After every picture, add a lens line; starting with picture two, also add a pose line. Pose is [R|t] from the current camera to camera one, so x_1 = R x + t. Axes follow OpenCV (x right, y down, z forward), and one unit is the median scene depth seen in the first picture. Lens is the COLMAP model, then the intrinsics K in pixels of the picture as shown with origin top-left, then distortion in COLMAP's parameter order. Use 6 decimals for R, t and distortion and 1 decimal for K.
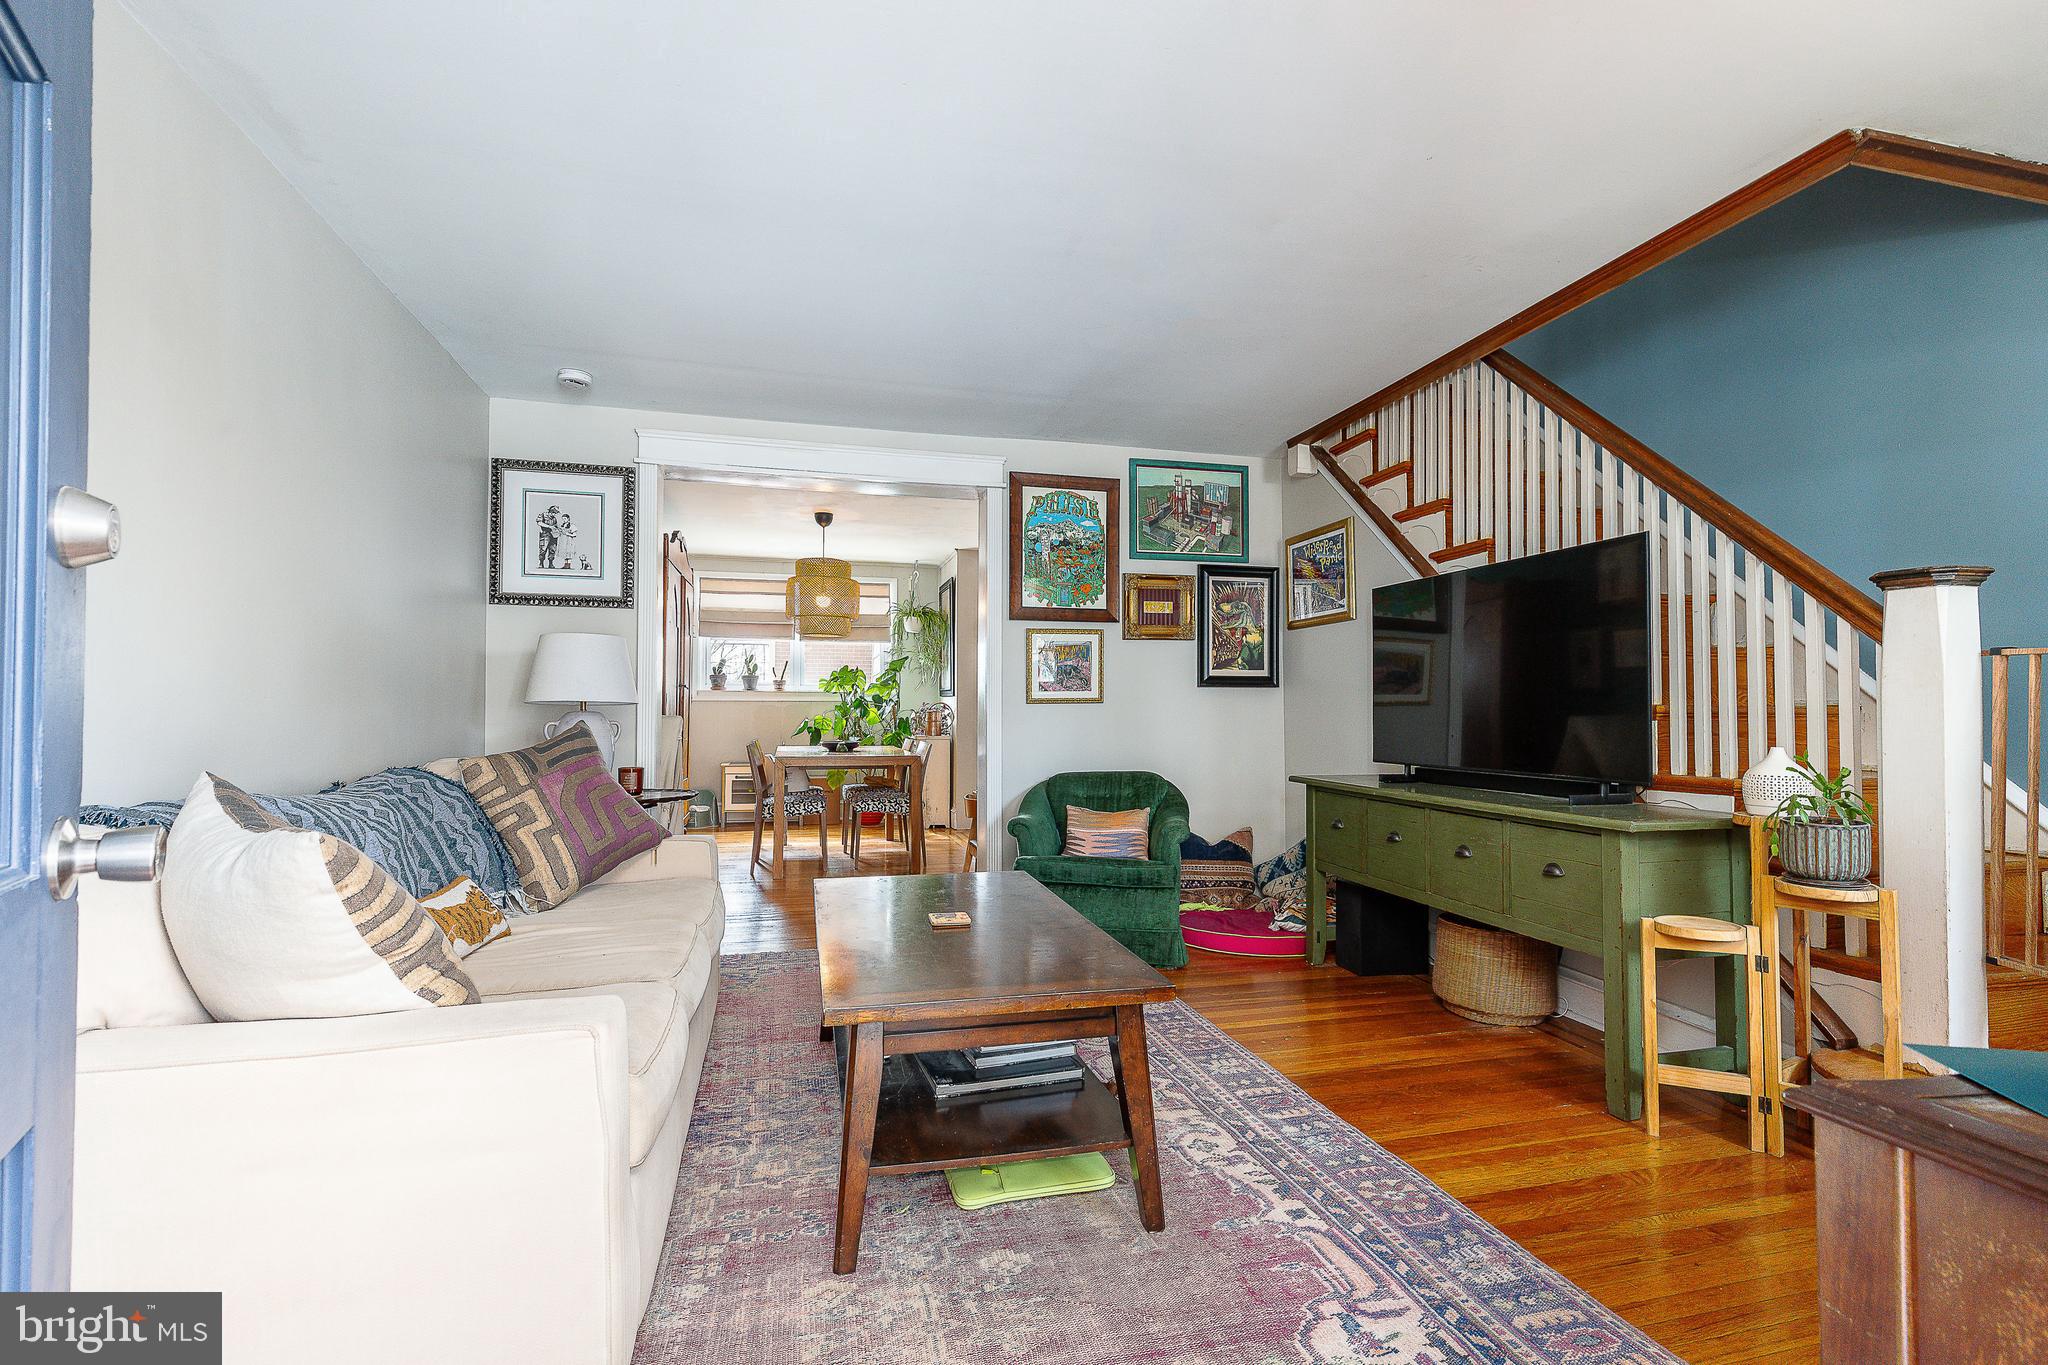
lens RADIAL K [[920.5, 0, 1029.9], [0, 920.5, 683.2], [0, 0, 1]] dist [0.005491, 0.000687]
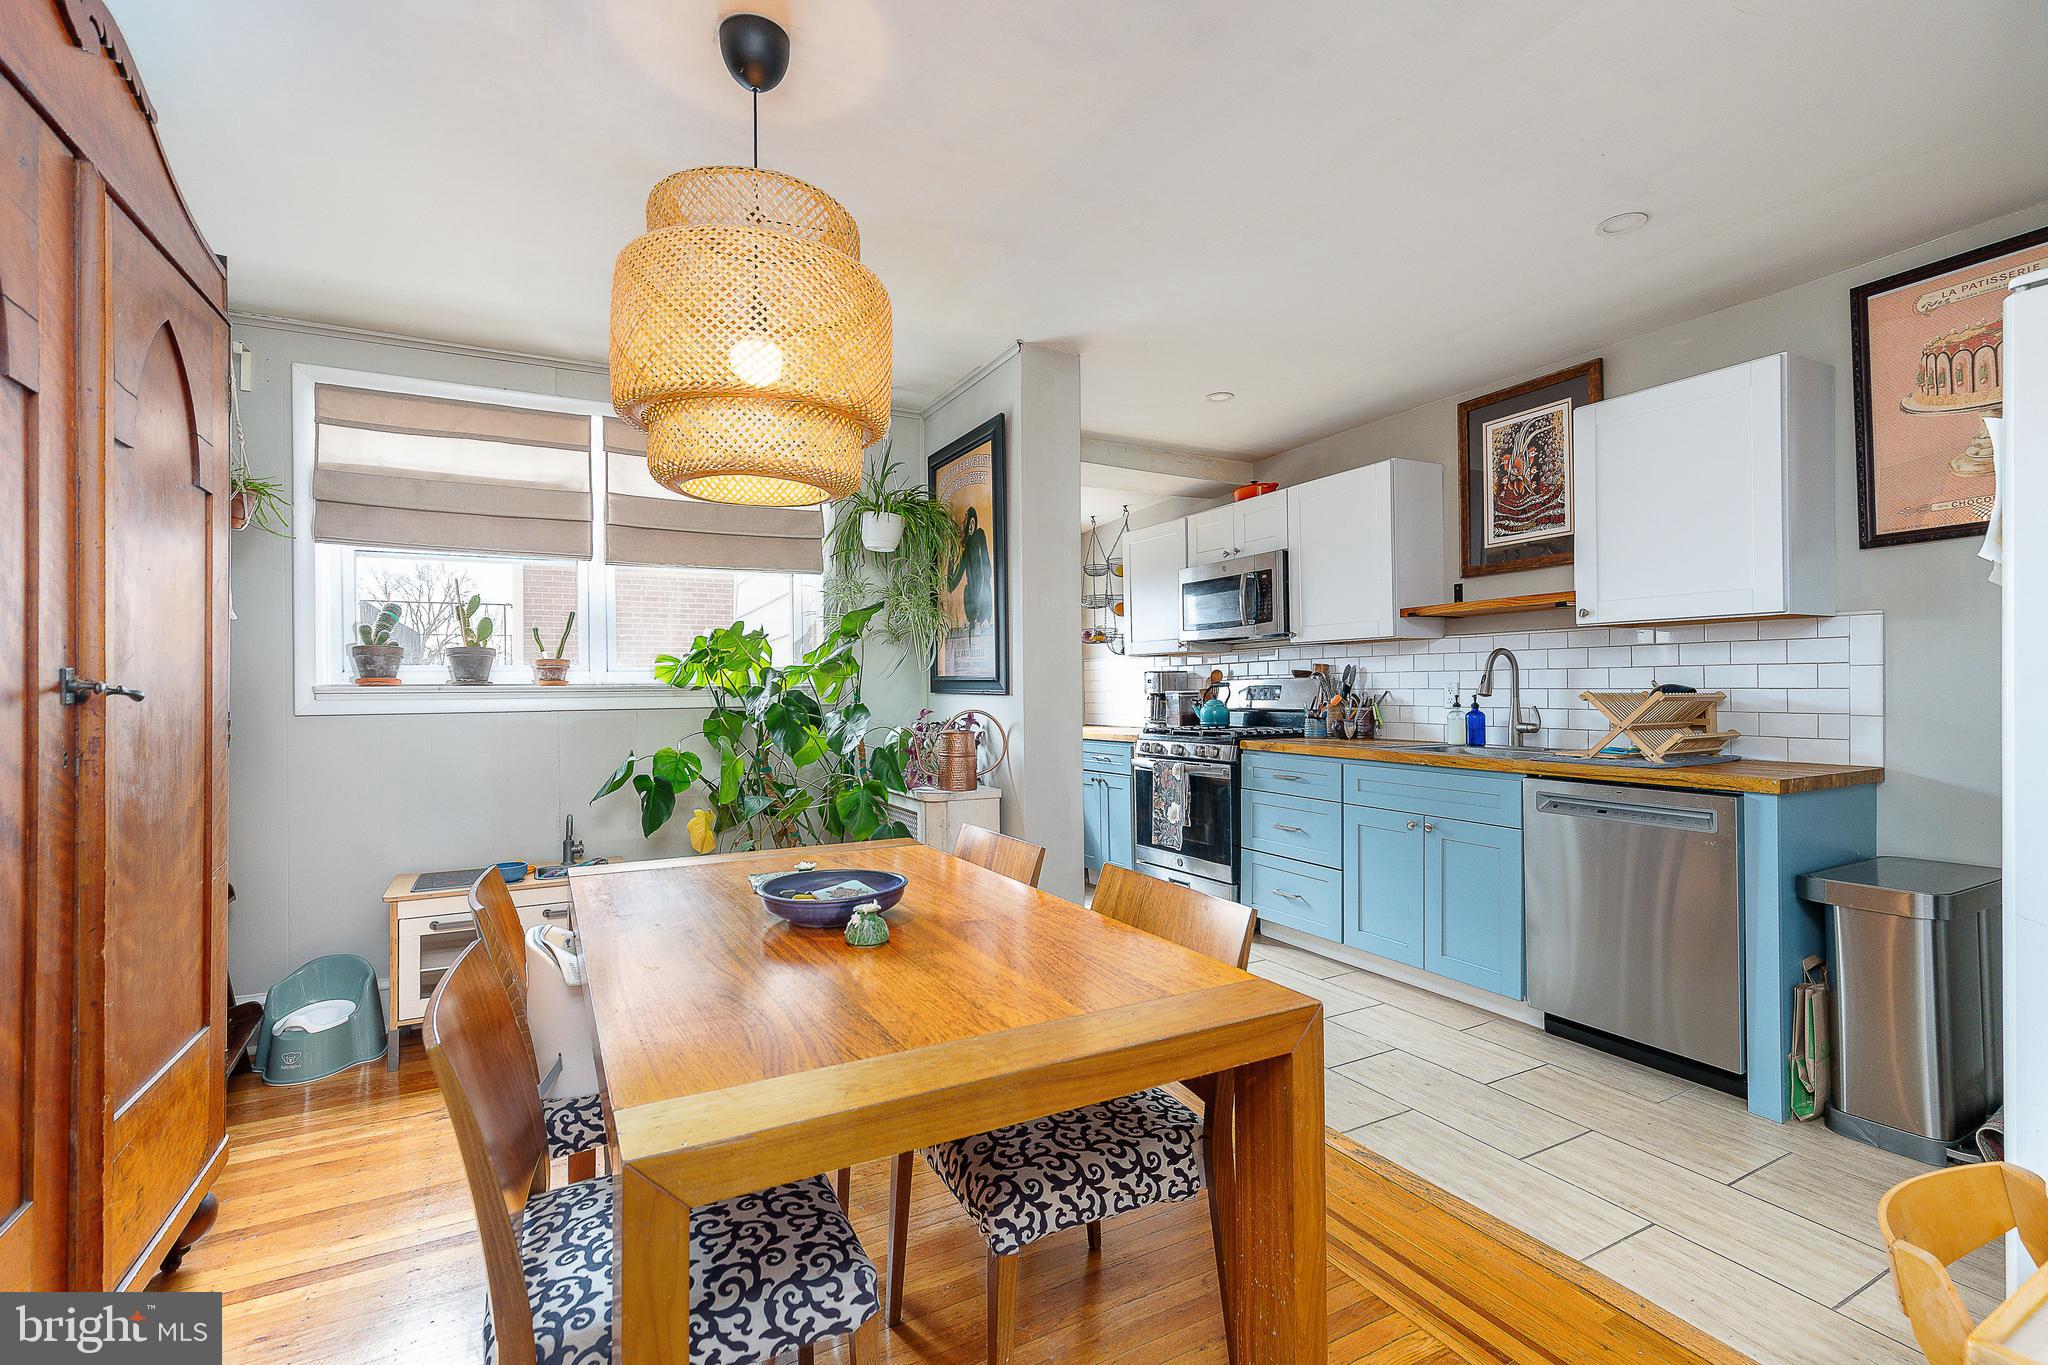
lens RADIAL K [[920.5, 0, 1020.4], [0, 920.5, 698.8], [0, 0, 1]] dist [0.005491, 0.000687]
pose [[0.971227, -0.010456, 0.237927, -0.176592], [0.004611, 0.999674, 0.025108, 0.005319], [-0.238112, -0.023289, 0.970958, 0.582987]]
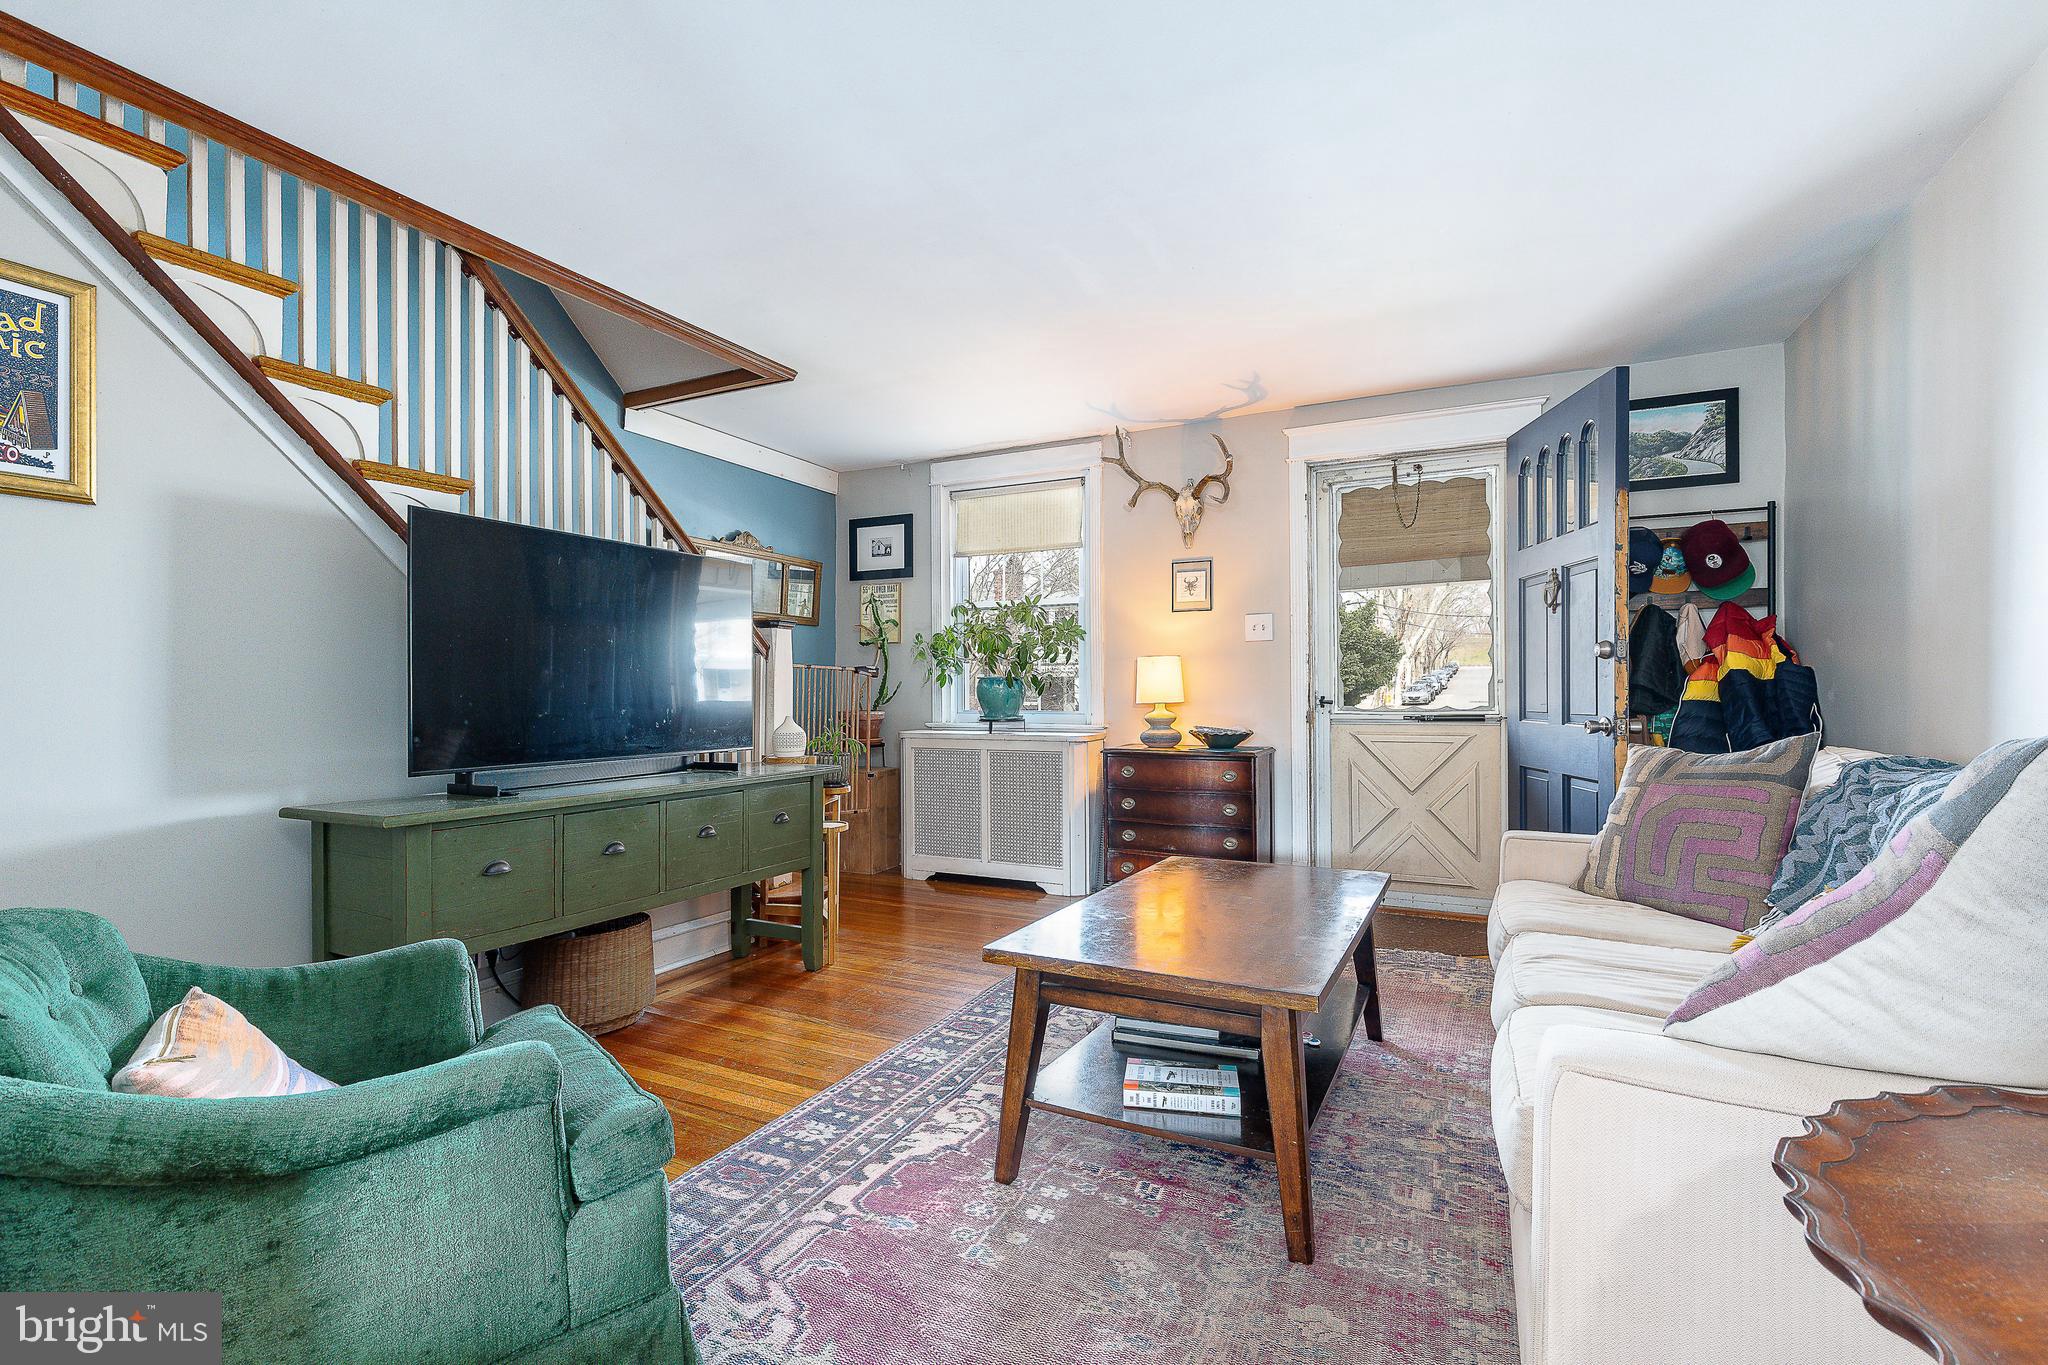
lens RADIAL K [[920.5, 0, 1019.6], [0, 920.5, 686.0], [0, 0, 1]] dist [0.005491, 0.000687]
pose [[-0.749629, 0.005583, 0.661835, -0.495669], [-0.016101, 0.999515, -0.026668, 0.044925], [-0.661663, -0.030647, -0.749175, 1.629445]]
